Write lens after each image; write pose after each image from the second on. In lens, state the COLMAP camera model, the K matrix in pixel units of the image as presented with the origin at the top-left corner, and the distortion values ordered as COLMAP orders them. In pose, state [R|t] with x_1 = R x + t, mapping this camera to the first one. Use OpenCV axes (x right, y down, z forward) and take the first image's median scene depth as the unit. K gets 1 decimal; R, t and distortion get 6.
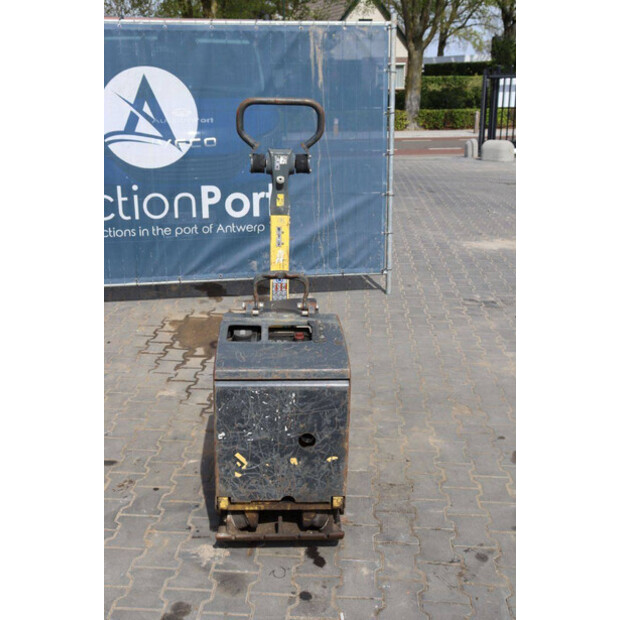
lens RADIAL K [[727.4, 0, 308.2], [0, 727.4, 312.0], [0, 0, 1]] dist [-0.012107, 0.003839]
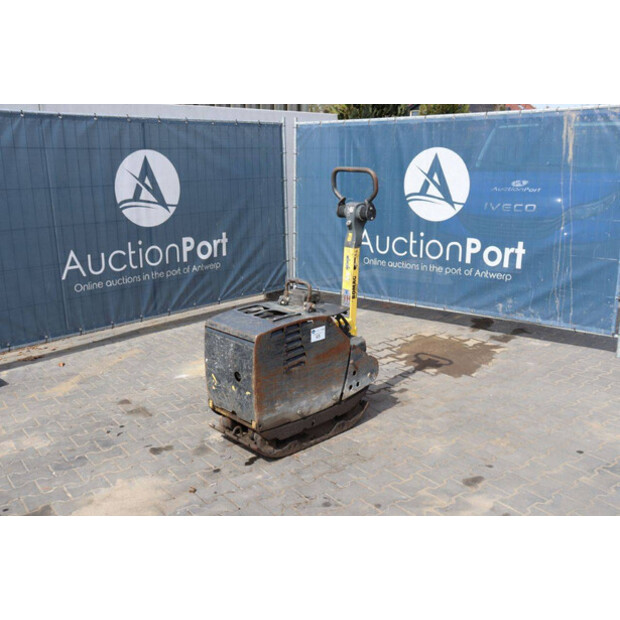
lens RADIAL K [[635.6, 0, 310.0], [0, 635.6, 310.0], [0, 0, 1]] dist [-0.121305, 0.239491]
pose [[0.656529, 0.171183, -0.734620, 1.034988], [-0.224923, 0.974031, 0.025957, -0.034664], [0.719985, 0.148191, 0.677983, 0.144101]]
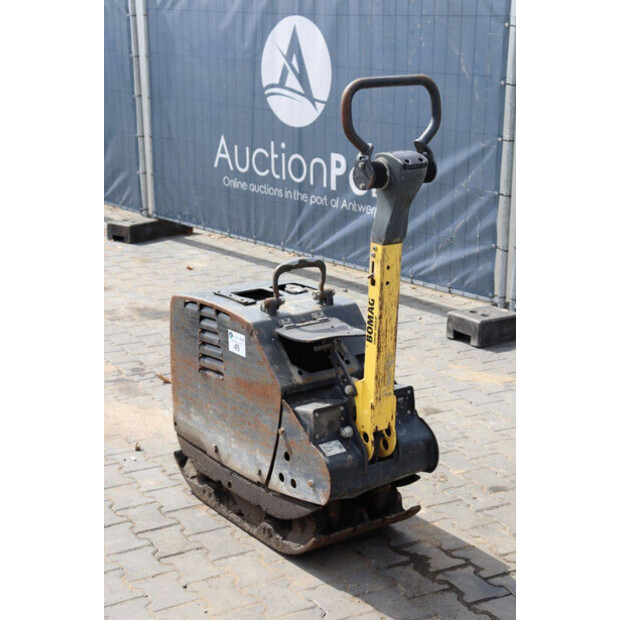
lens RADIAL K [[1140.2, 0, 310.0], [0, 1140.2, 310.0], [0, 0, 1]] dist [0.218367, 0.322348]
pose [[-0.837376, 0.119616, -0.533380, 0.758361], [-0.187965, 0.853252, 0.486446, -0.737152], [0.513294, 0.507595, -0.692009, 2.163839]]
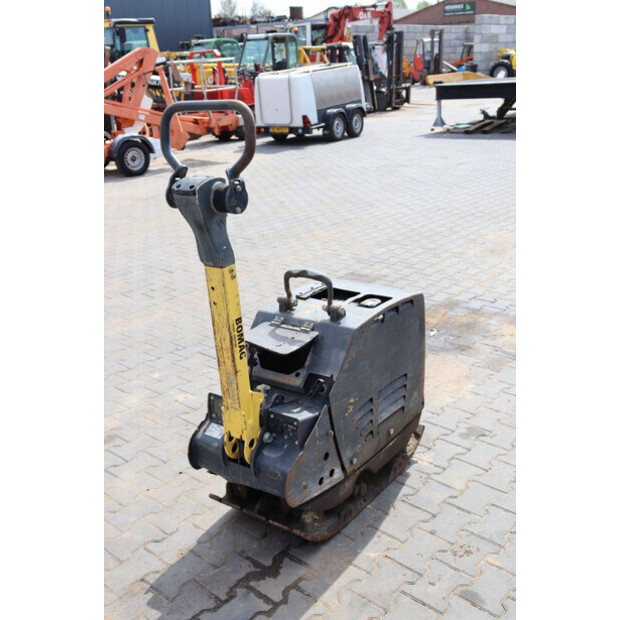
lens RADIAL K [[702.5, 0, 311.9], [0, 702.5, 320.1], [0, 0, 1]] dist [0.002364, 0.002420]
pose [[-0.788428, -0.202197, 0.580945, -0.636451], [0.212896, 0.796367, 0.566105, -0.565247], [-0.577110, 0.570014, -0.584832, 1.701399]]
